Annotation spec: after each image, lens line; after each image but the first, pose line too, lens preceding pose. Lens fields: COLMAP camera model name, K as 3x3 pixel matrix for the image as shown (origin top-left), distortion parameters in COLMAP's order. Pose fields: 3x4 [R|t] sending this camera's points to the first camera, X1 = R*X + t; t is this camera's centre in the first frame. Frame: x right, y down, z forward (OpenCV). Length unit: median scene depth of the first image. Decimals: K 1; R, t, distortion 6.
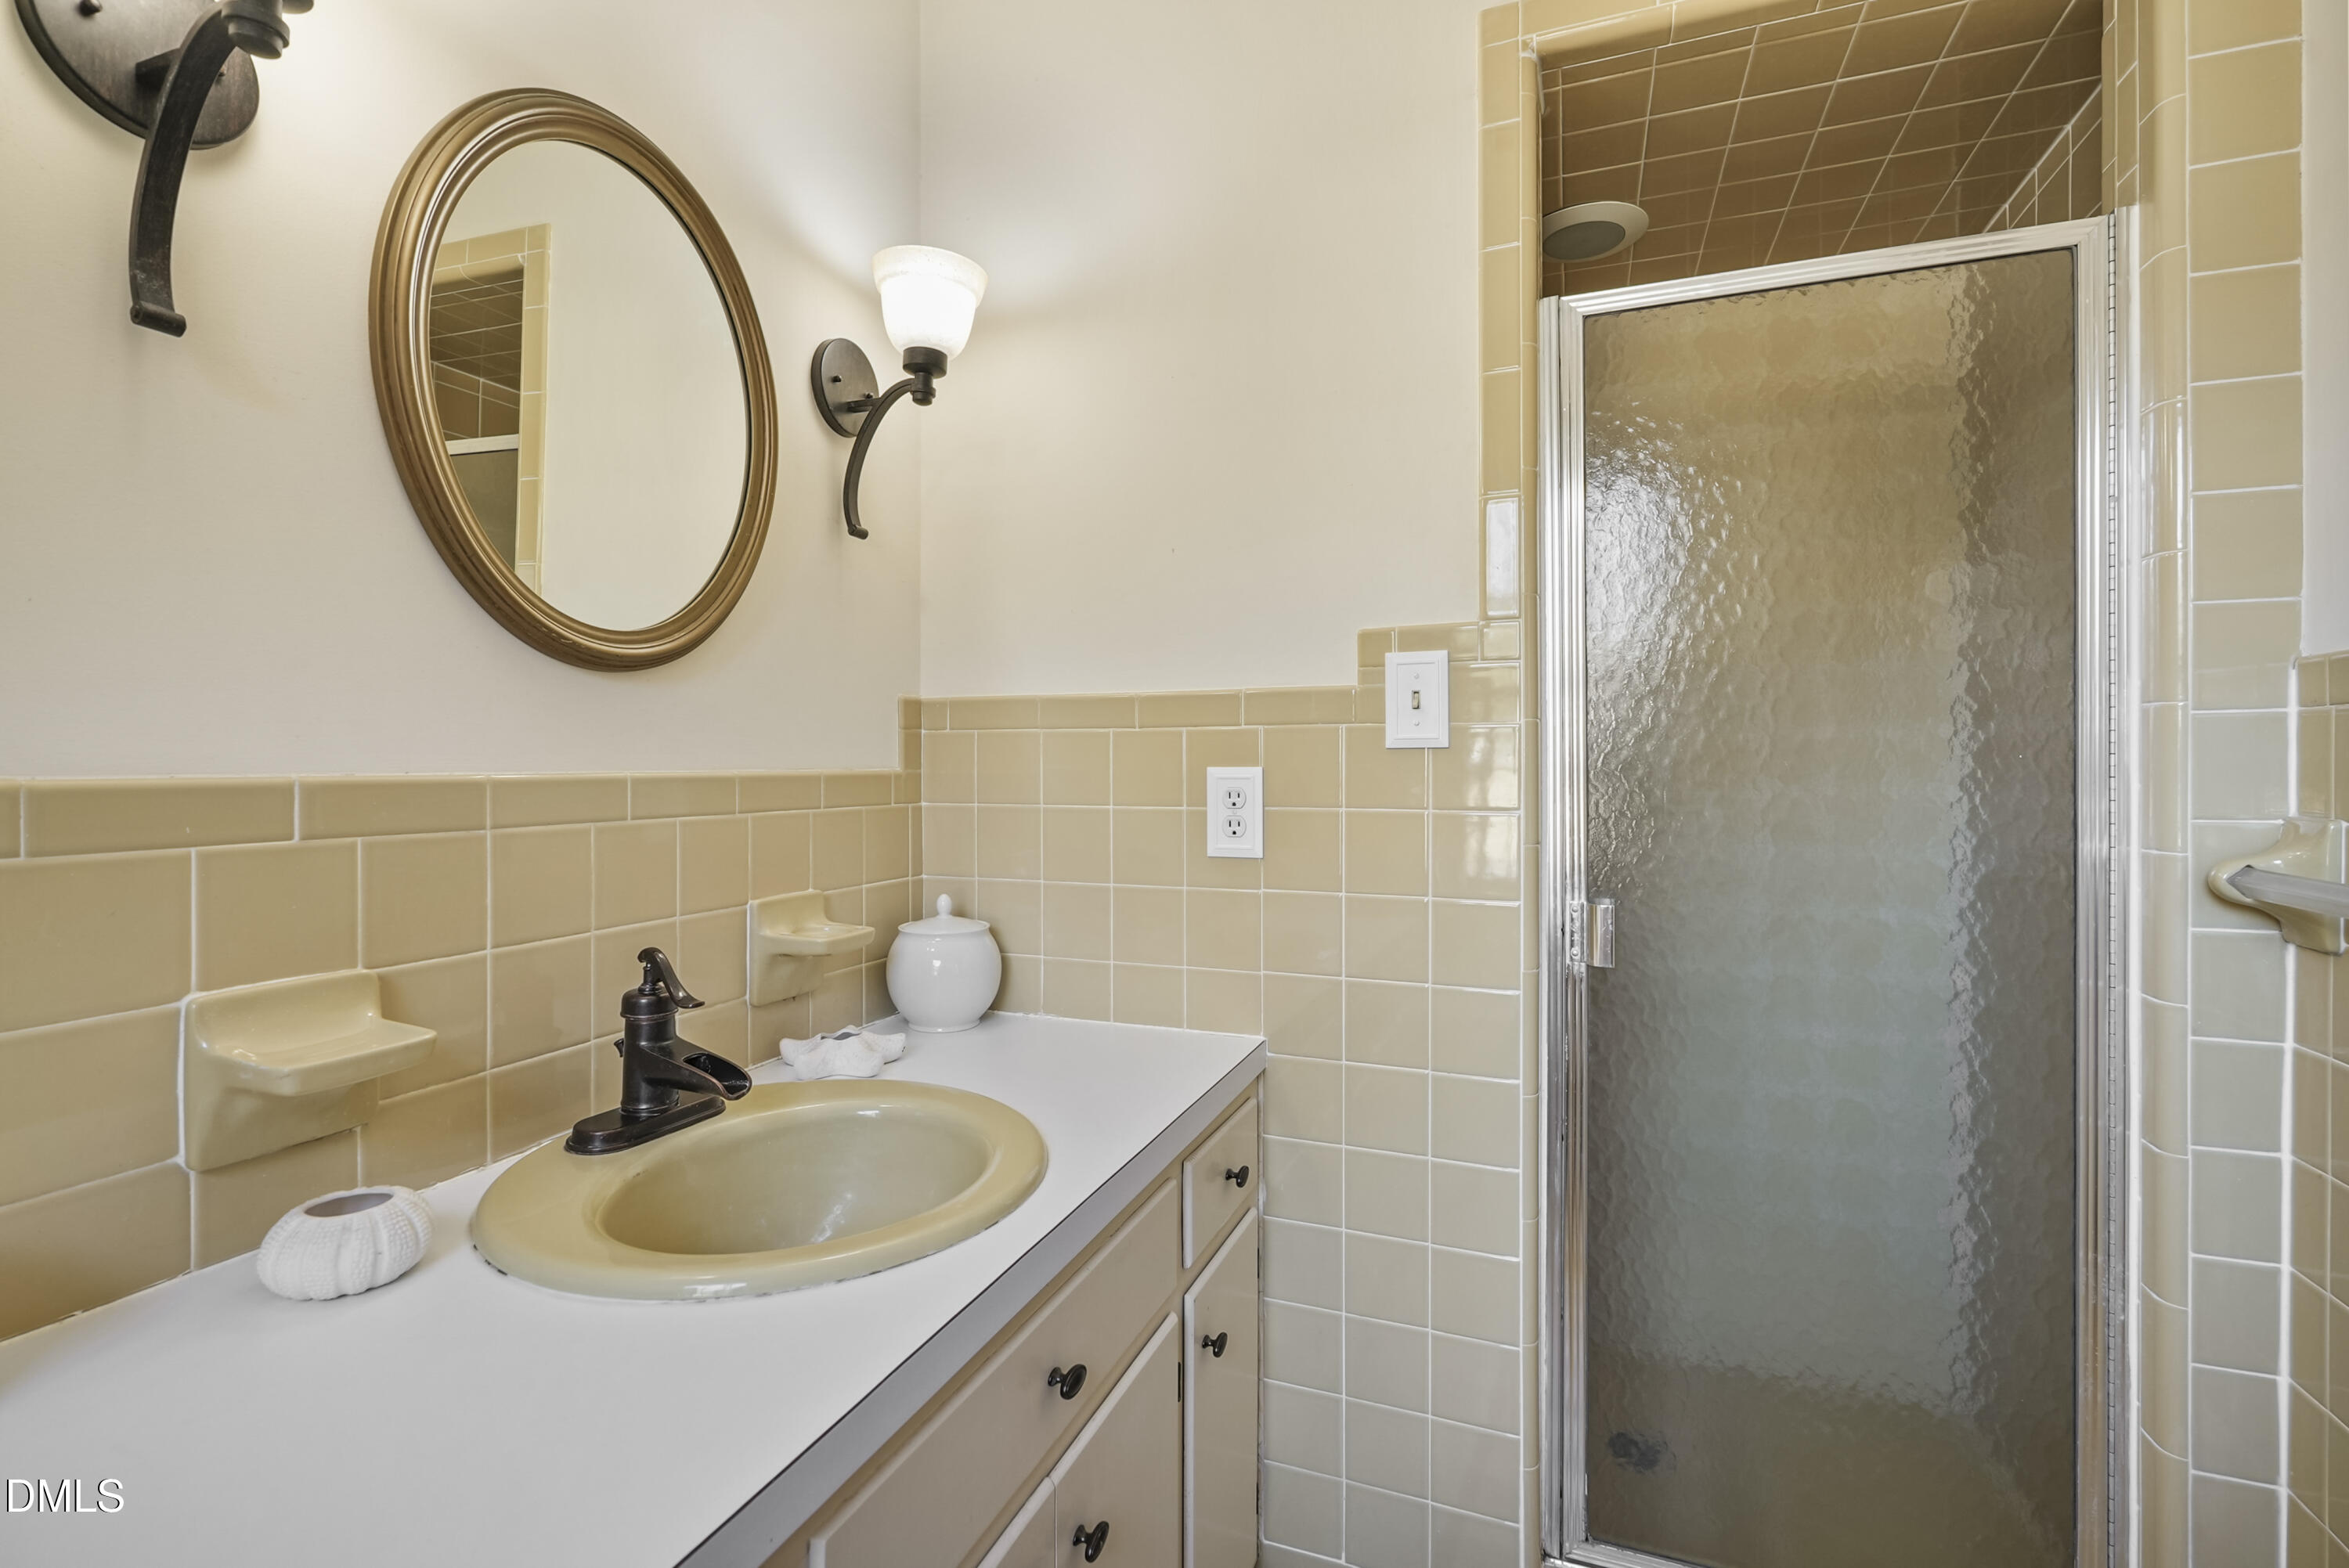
lens RADIAL K [[1074.5, 0, 1167.9], [0, 1074.5, 768.1], [0, 0, 1]] dist [-0.004849, 0.004704]
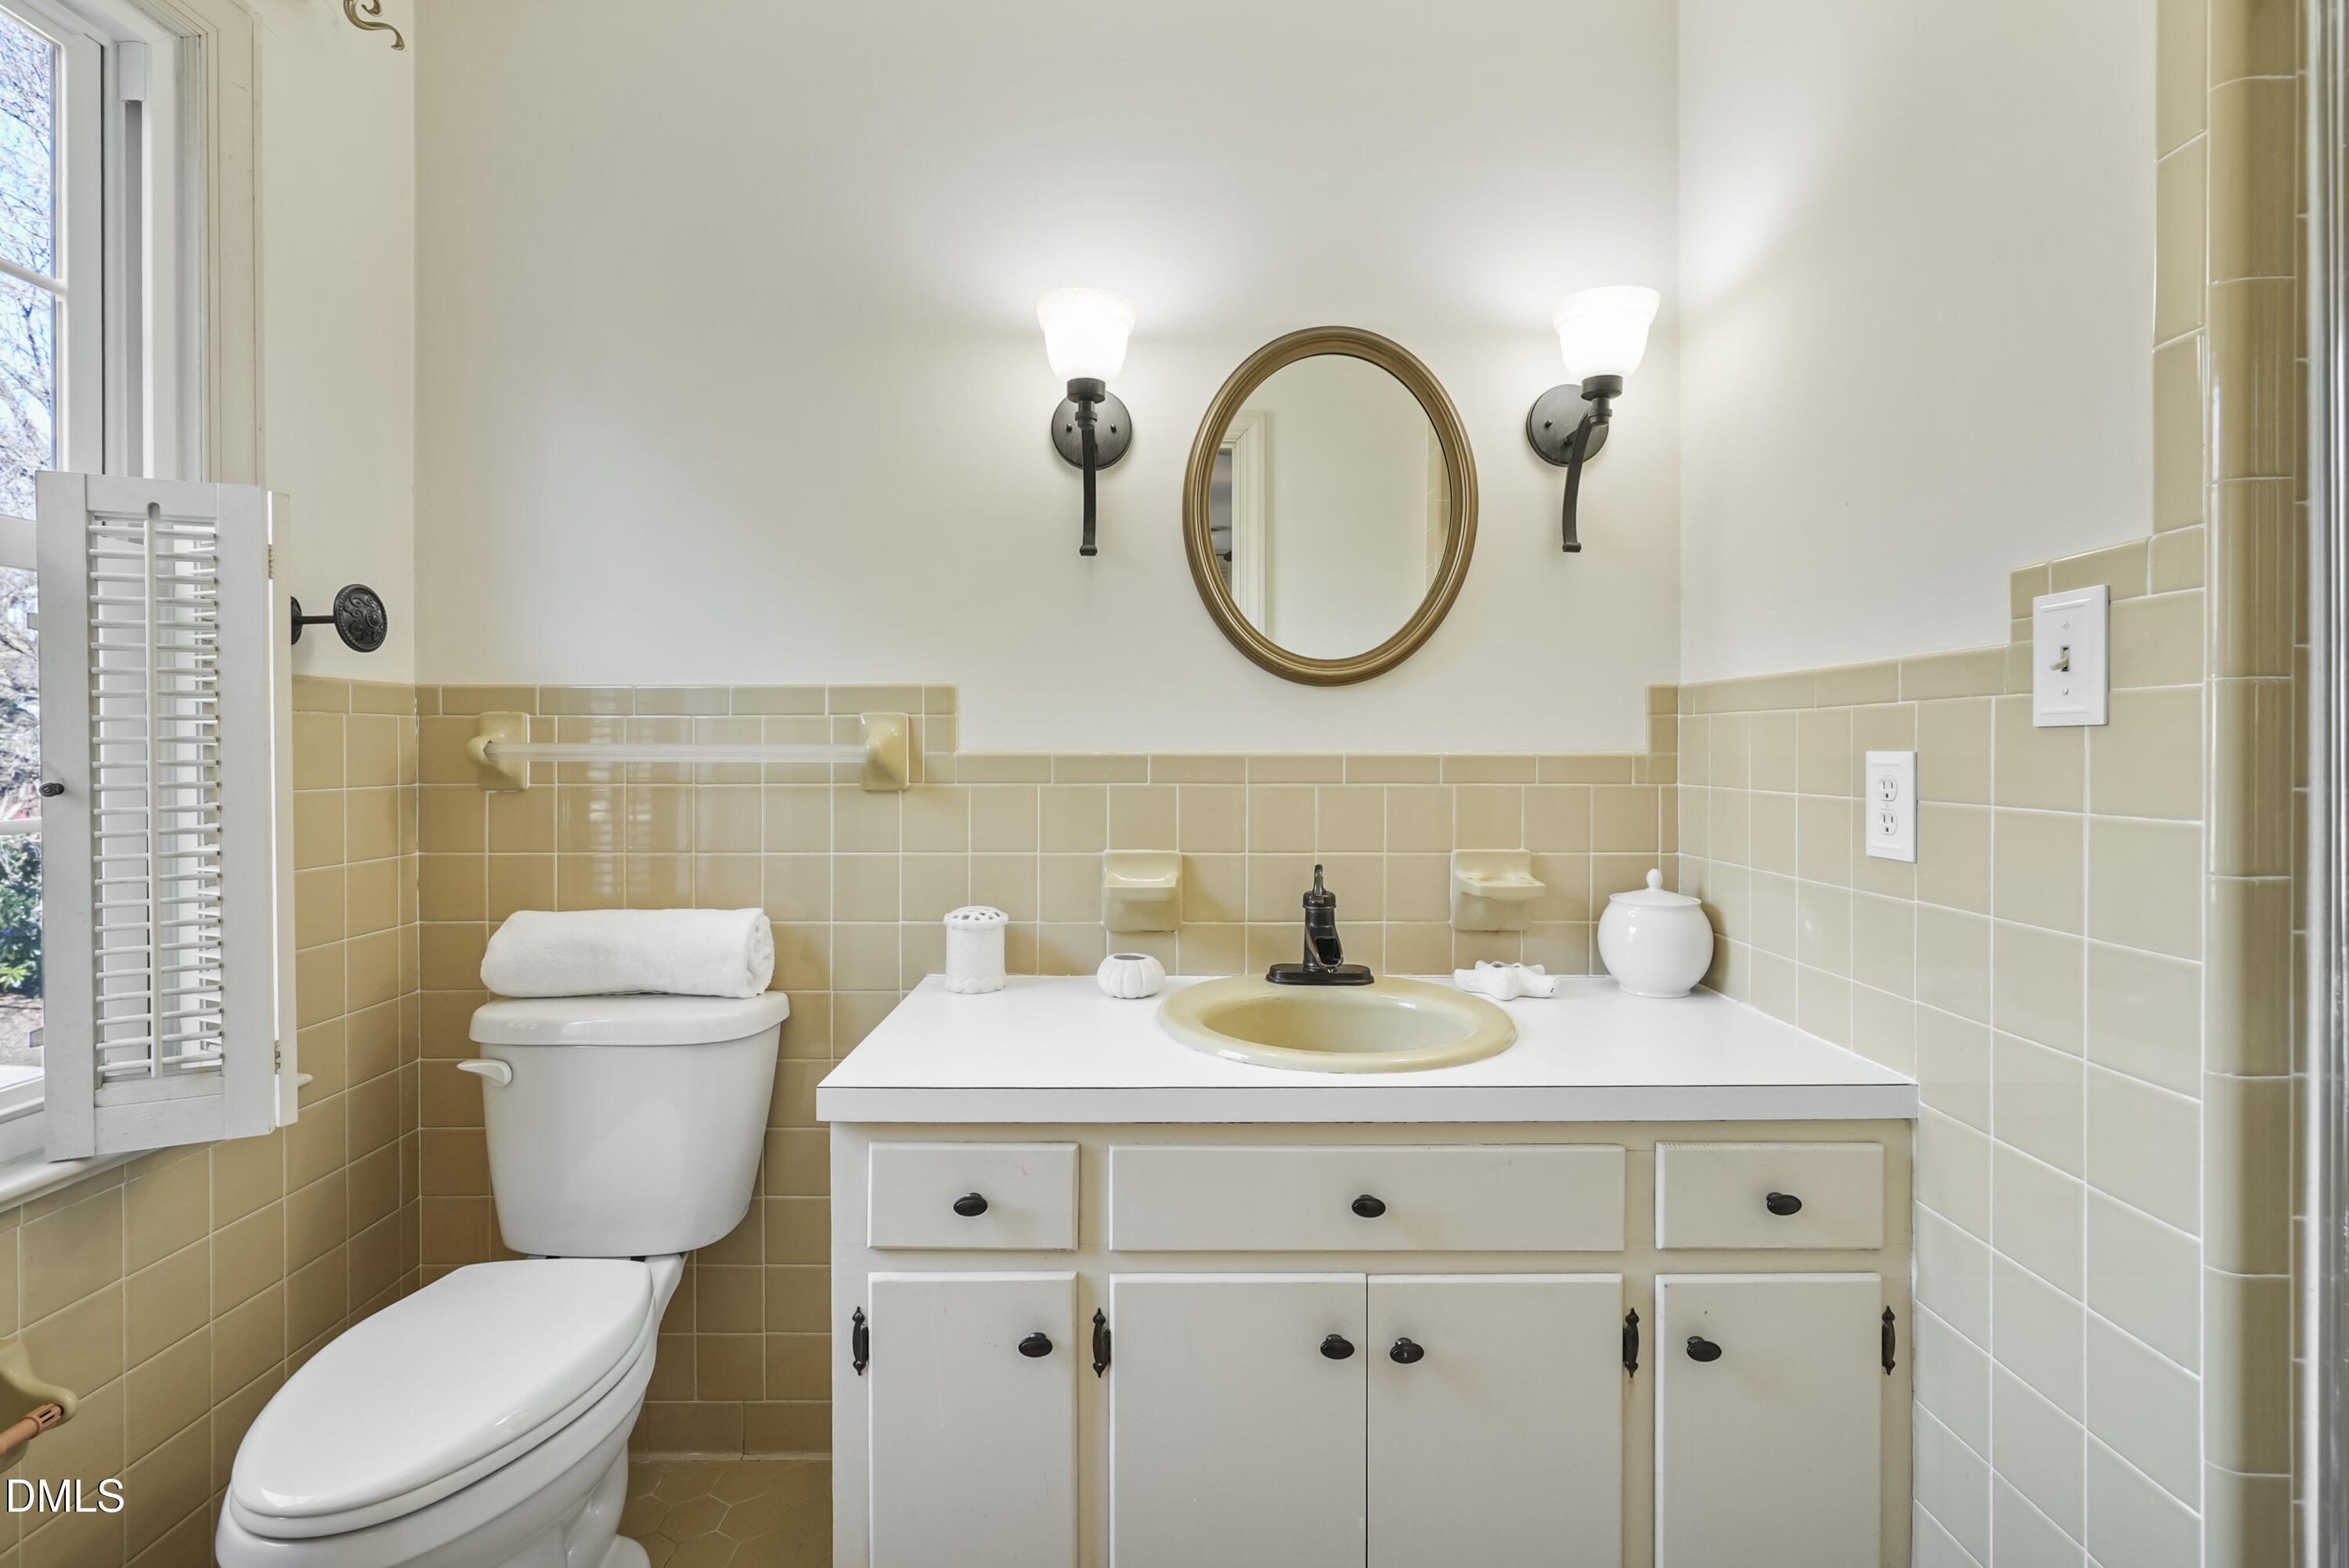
lens RADIAL K [[1074.5, 0, 1170.9], [0, 1074.5, 752.5], [0, 0, 1]] dist [-0.004849, 0.004704]
pose [[0.361346, 0.006614, -0.932408, 0.668845], [-0.006054, 0.999970, 0.004747, -0.000698], [0.932412, 0.003929, 0.361376, 0.179366]]
